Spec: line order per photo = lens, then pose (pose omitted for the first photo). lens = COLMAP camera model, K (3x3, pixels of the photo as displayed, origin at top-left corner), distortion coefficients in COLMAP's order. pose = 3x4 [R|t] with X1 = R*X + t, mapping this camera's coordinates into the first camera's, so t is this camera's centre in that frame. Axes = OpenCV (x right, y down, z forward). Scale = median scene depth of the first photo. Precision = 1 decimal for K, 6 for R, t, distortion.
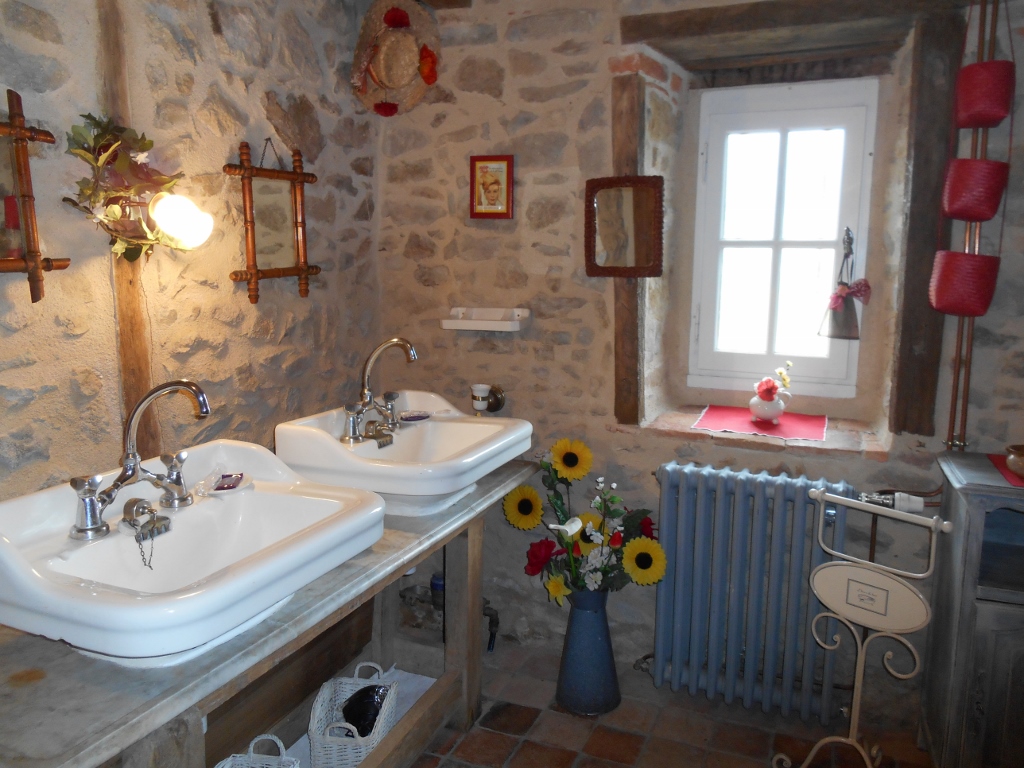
lens RADIAL K [[783.2, 0, 507.5], [0, 783.2, 376.1], [0, 0, 1]] dist [-0.027598, 0.000814]
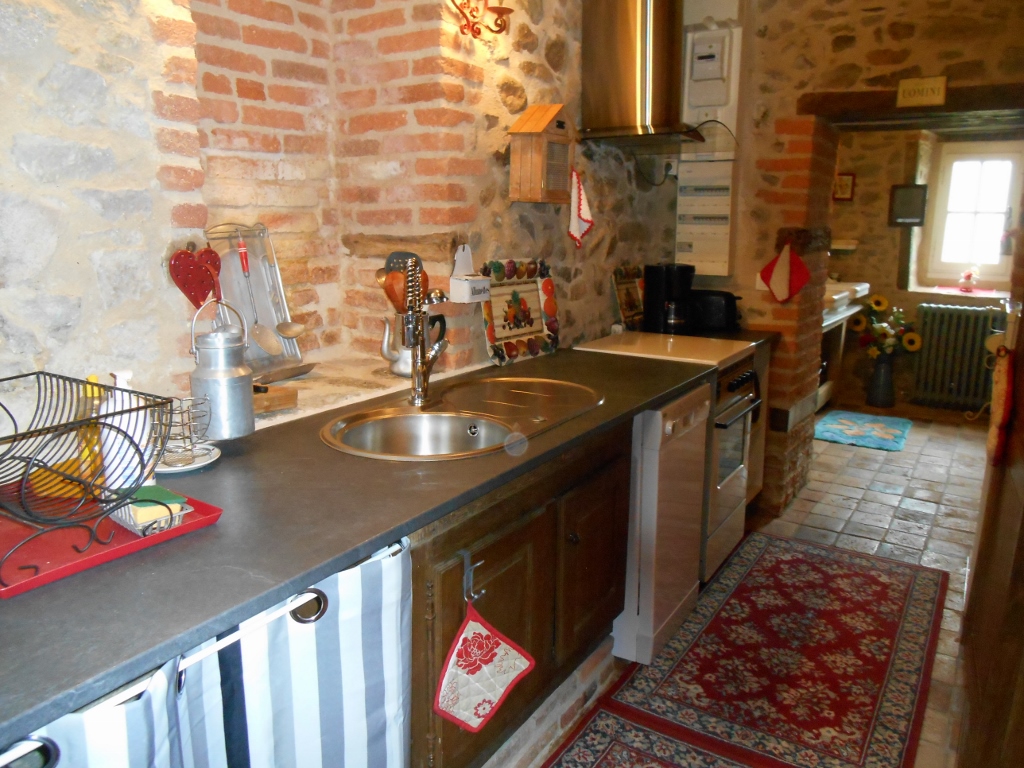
lens RADIAL K [[783.2, 0, 485.6], [0, 783.2, 353.9], [0, 0, 1]] dist [-0.027598, 0.000814]
pose [[0.982830, 0.043587, -0.179290, -0.644041], [-0.035884, 0.998297, 0.045987, 0.189290], [0.180989, -0.038764, 0.982721, -1.511101]]
